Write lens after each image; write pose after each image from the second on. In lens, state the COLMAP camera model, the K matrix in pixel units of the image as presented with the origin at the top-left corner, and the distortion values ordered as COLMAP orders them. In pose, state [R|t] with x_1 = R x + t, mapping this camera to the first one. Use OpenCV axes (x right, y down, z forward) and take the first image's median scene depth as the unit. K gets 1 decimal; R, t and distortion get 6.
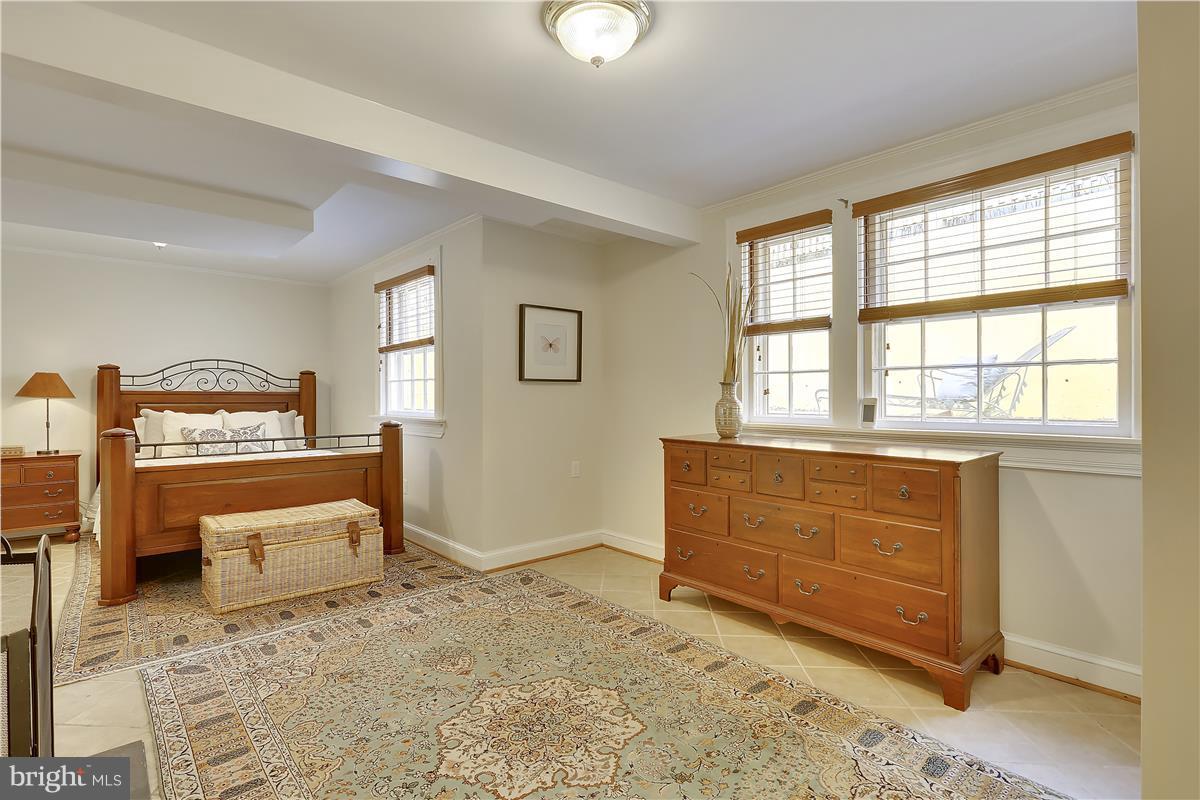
lens RADIAL K [[576.4, 0, 596.2], [0, 576.4, 392.4], [0, 0, 1]] dist [0.000772, 0.000144]
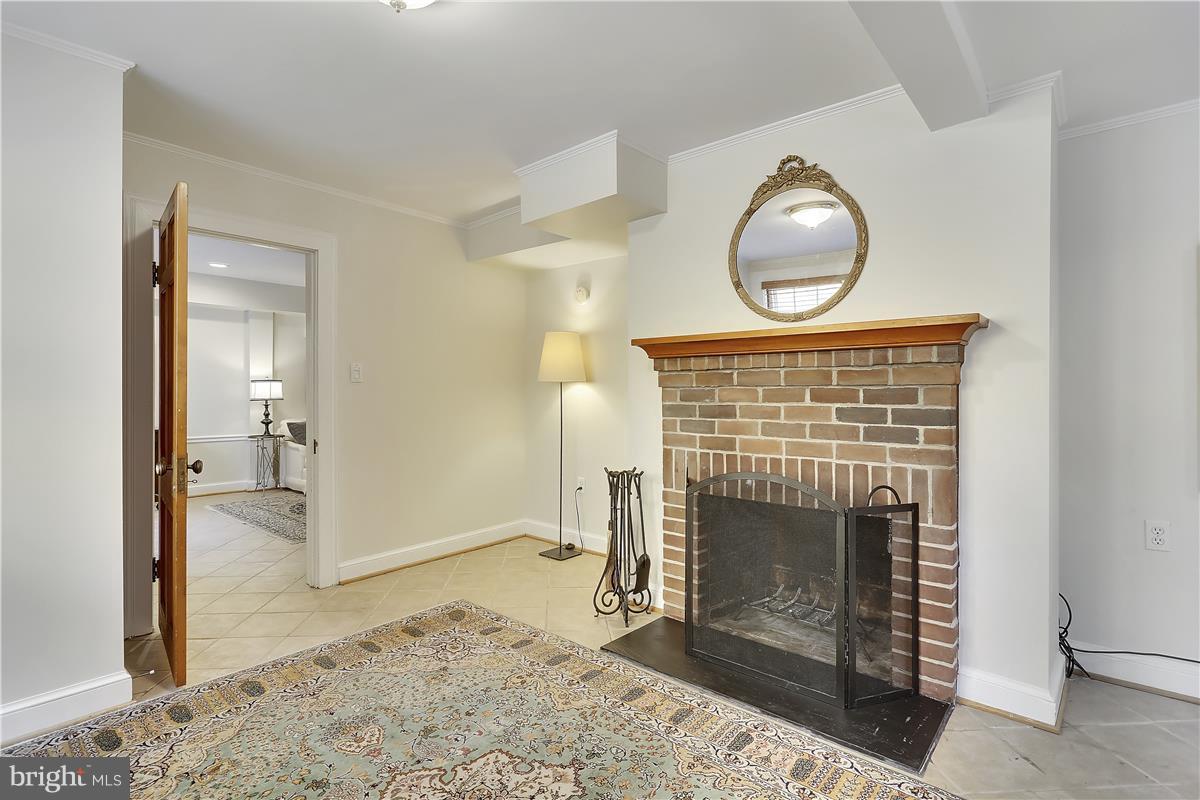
lens RADIAL K [[576.4, 0, 596.2], [0, 576.4, 392.4], [0, 0, 1]] dist [0.000772, 0.000144]
pose [[-0.991831, 0.001030, -0.127552, -0.187245], [0.001218, 0.999998, -0.001392, 0.010993], [0.127550, -0.001536, -0.991831, 1.990976]]
